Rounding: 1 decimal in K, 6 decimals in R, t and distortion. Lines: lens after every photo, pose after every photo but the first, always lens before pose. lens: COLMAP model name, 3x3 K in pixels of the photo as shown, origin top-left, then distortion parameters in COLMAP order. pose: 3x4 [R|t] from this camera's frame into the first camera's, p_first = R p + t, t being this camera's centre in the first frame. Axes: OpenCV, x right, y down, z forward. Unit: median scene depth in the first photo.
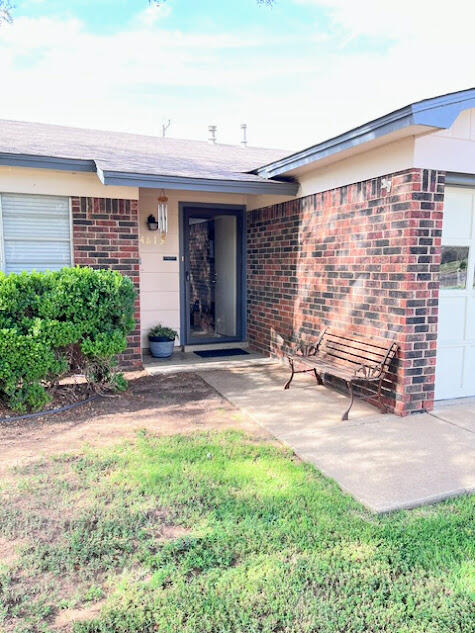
lens RADIAL K [[475.9, 0, 237.5], [0, 475.9, 316.5], [0, 0, 1]] dist [0.089606, 0.000385]
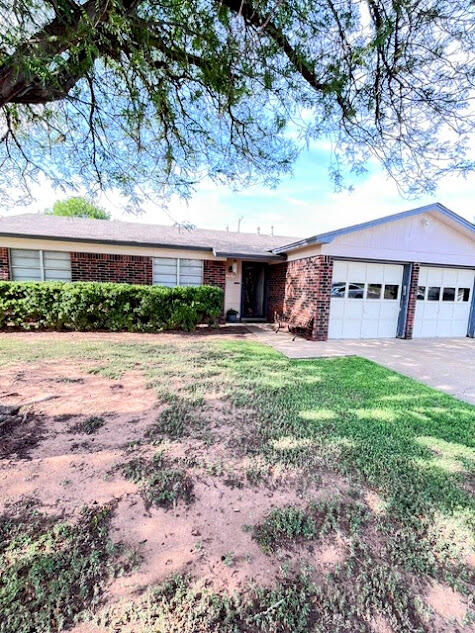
lens RADIAL K [[257.6, 0, 237.5], [0, 257.6, 316.5], [0, 0, 1]] dist [-0.000988, -0.000223]
pose [[0.988151, 0.050469, -0.144951, 0.088983], [-0.049537, 0.998722, 0.010031, 0.056964], [0.145272, -0.002732, 0.989388, -0.473134]]
